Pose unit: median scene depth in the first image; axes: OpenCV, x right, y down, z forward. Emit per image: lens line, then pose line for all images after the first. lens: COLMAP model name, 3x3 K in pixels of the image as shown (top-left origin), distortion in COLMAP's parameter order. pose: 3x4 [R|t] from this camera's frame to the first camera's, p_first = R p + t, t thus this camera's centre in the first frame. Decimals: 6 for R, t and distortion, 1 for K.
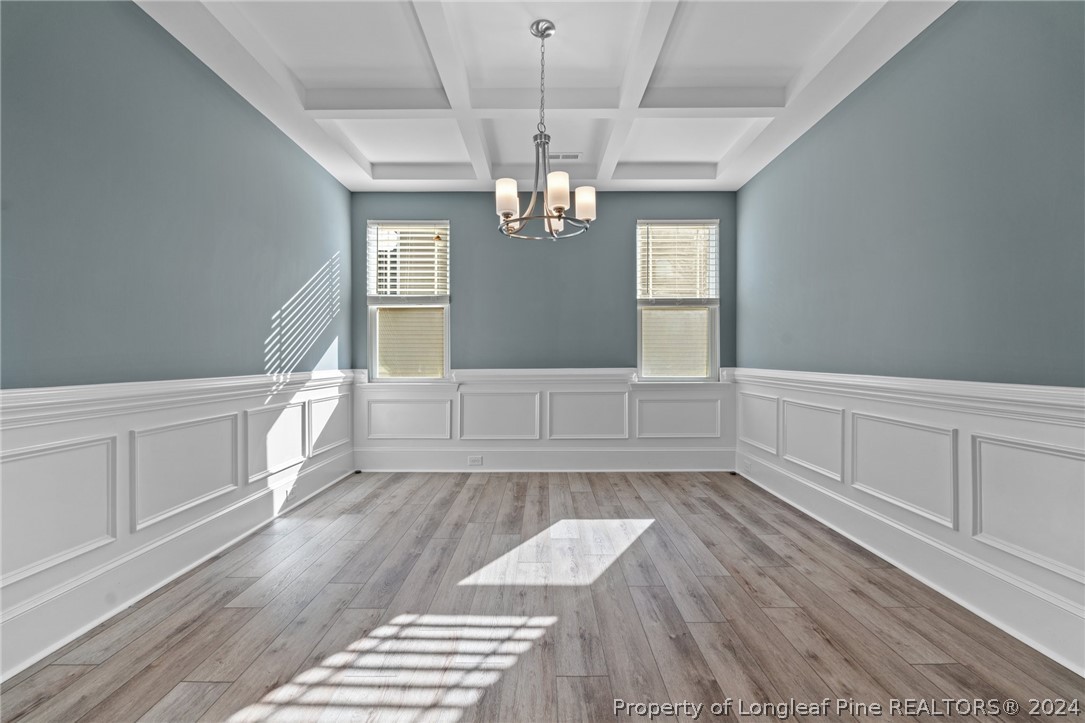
lens RADIAL K [[472.1, 0, 539.6], [0, 472.1, 357.8], [0, 0, 1]] dist [-0.008401, 0.000434]
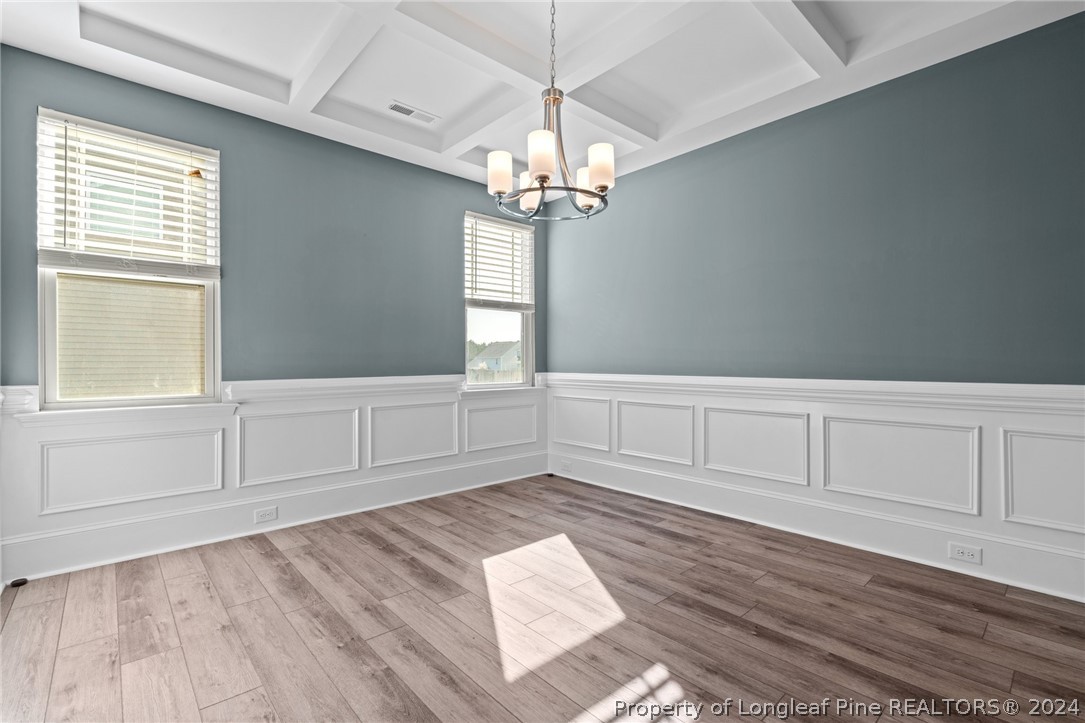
lens RADIAL K [[491.5, 0, 542.5], [0, 491.5, 361.5], [0, 0, 1]] dist [-0.007473, 0.000179]
pose [[0.740248, 0.000379, 0.672333, -0.426198], [0.001652, 0.999996, -0.002382, -0.000633], [-0.672331, 0.002874, 0.740245, 0.280867]]
